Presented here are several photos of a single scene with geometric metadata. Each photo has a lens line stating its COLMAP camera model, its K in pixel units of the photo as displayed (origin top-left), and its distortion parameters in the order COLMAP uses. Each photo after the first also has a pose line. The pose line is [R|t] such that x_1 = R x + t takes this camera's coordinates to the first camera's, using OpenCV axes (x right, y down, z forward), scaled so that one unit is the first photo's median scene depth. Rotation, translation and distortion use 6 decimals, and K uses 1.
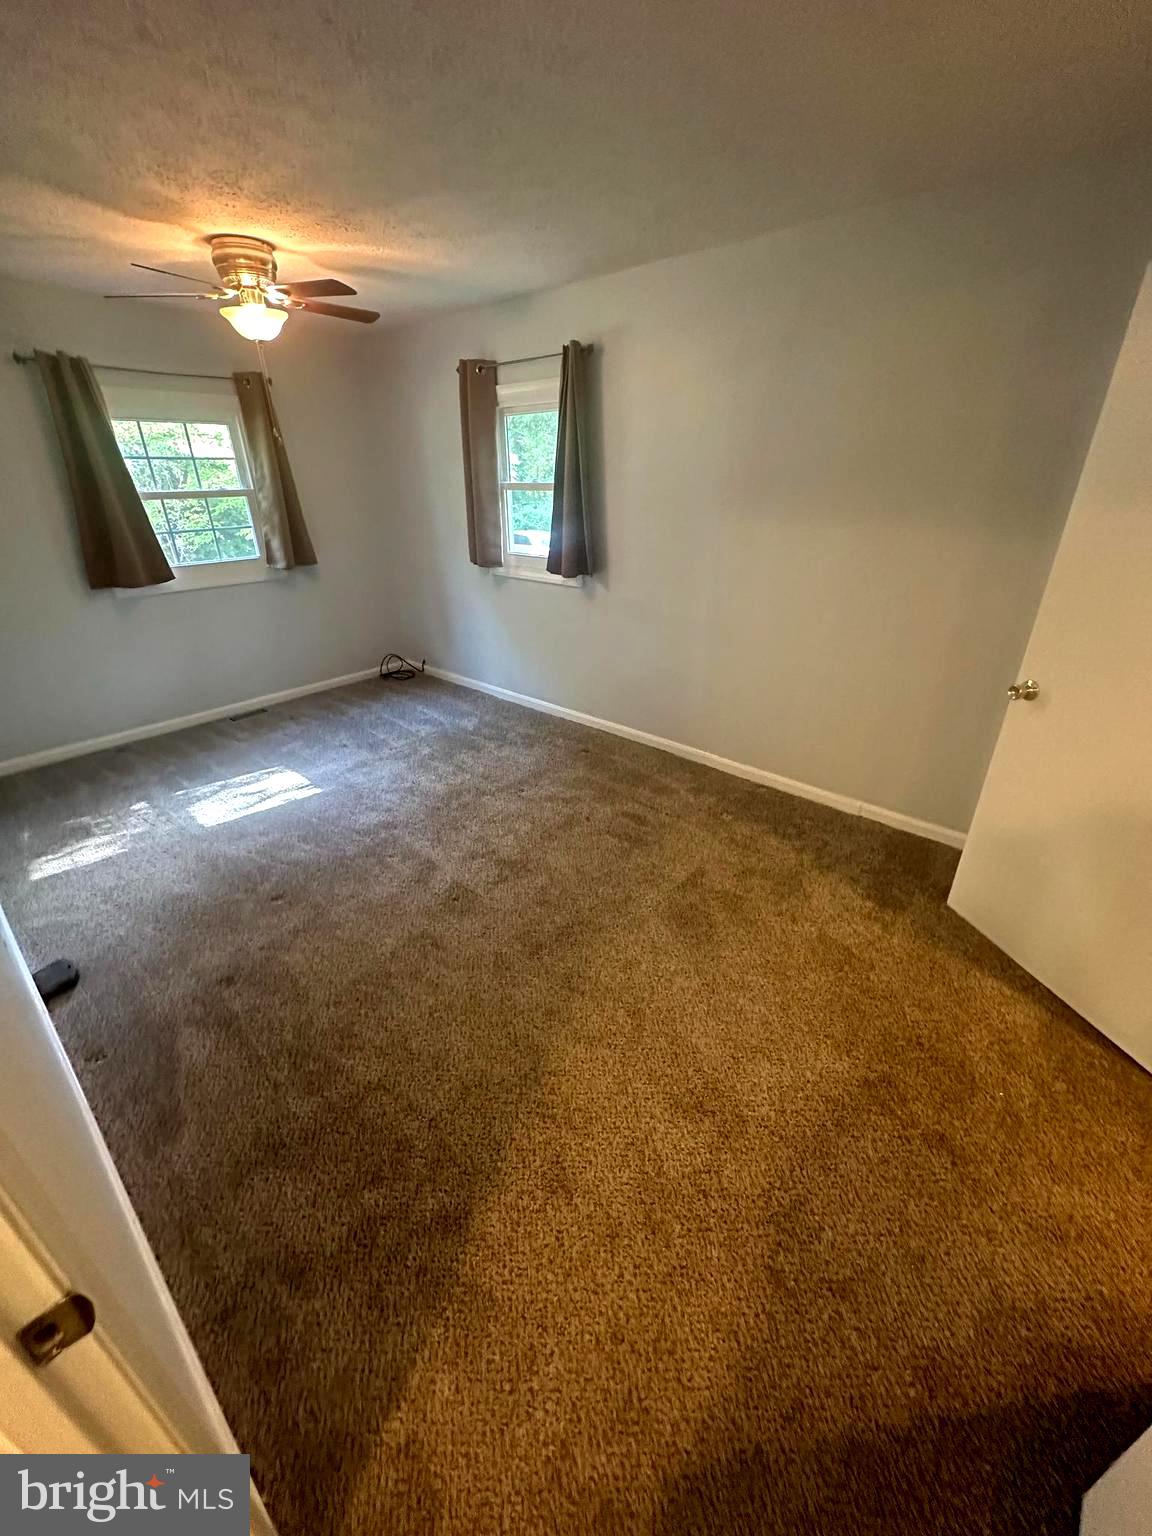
lens RADIAL K [[611.0, 0, 576.0], [0, 611.0, 768.0], [0, 0, 1]] dist [-0.002512, 0.000661]
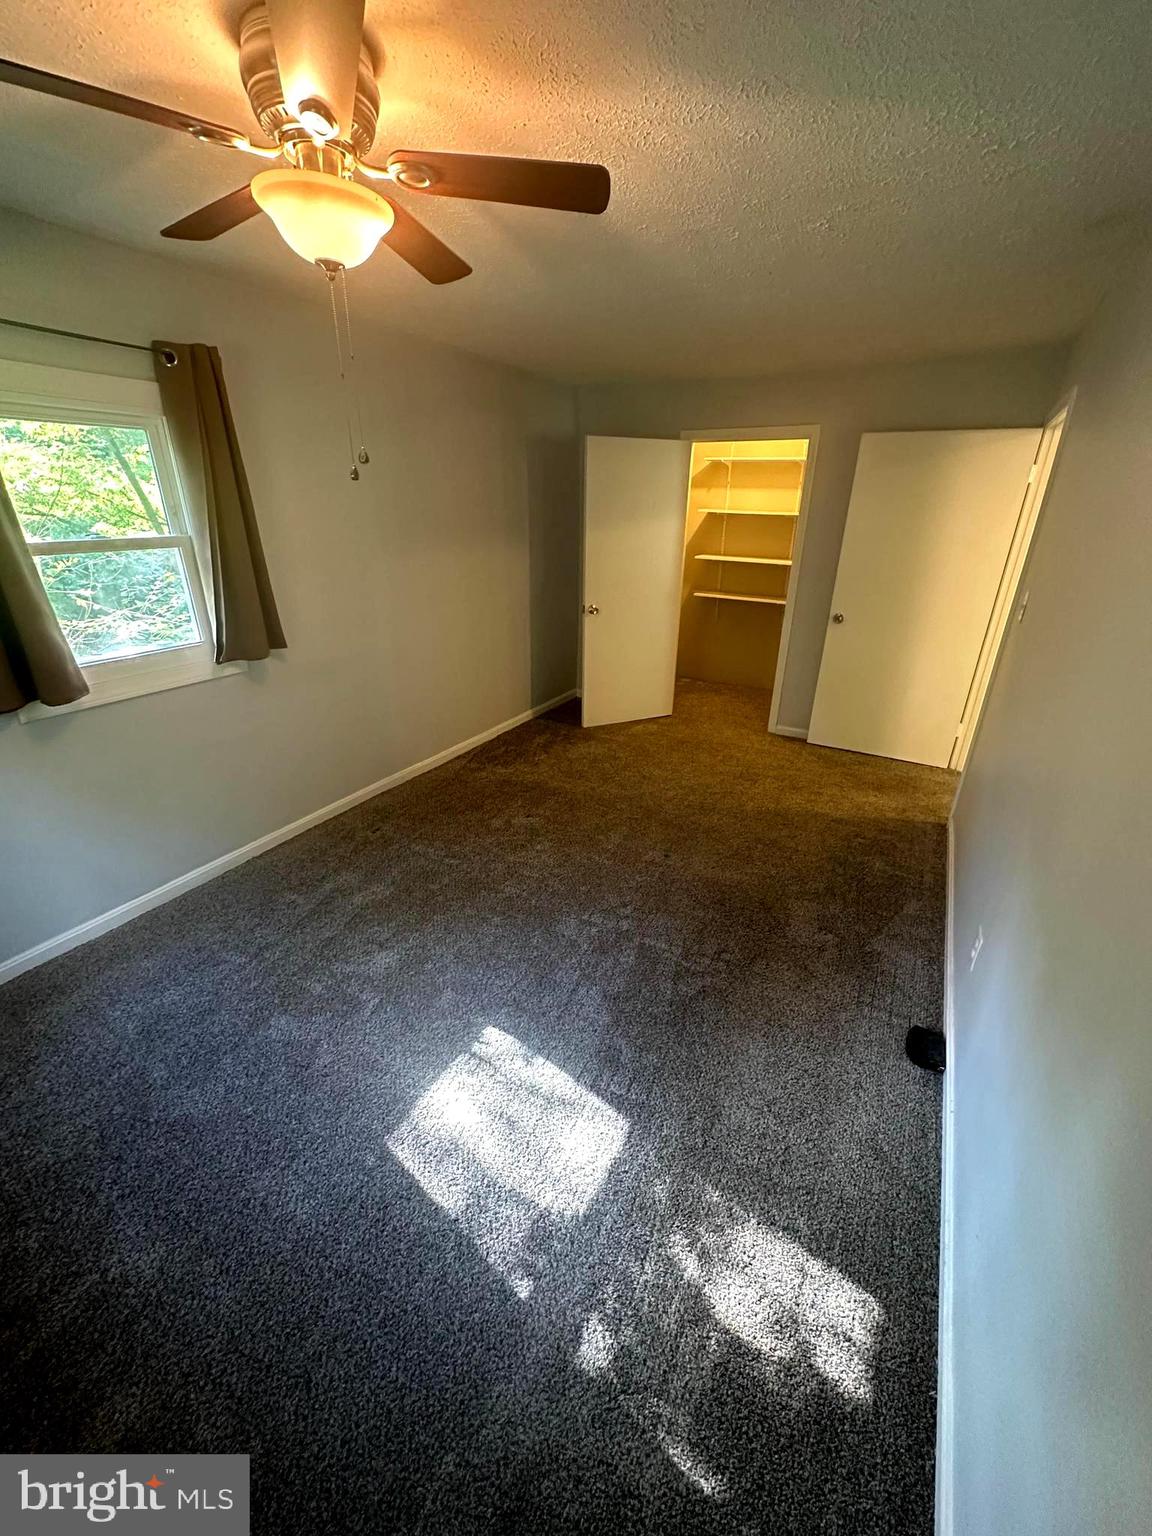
lens RADIAL K [[611.0, 0, 576.0], [0, 611.0, 768.0], [0, 0, 1]] dist [-0.002512, 0.000661]
pose [[-0.209766, -0.387368, 0.897744, -0.840448], [0.423366, 0.791650, 0.440513, -0.384233], [-0.881339, 0.472479, -0.002063, 0.753525]]
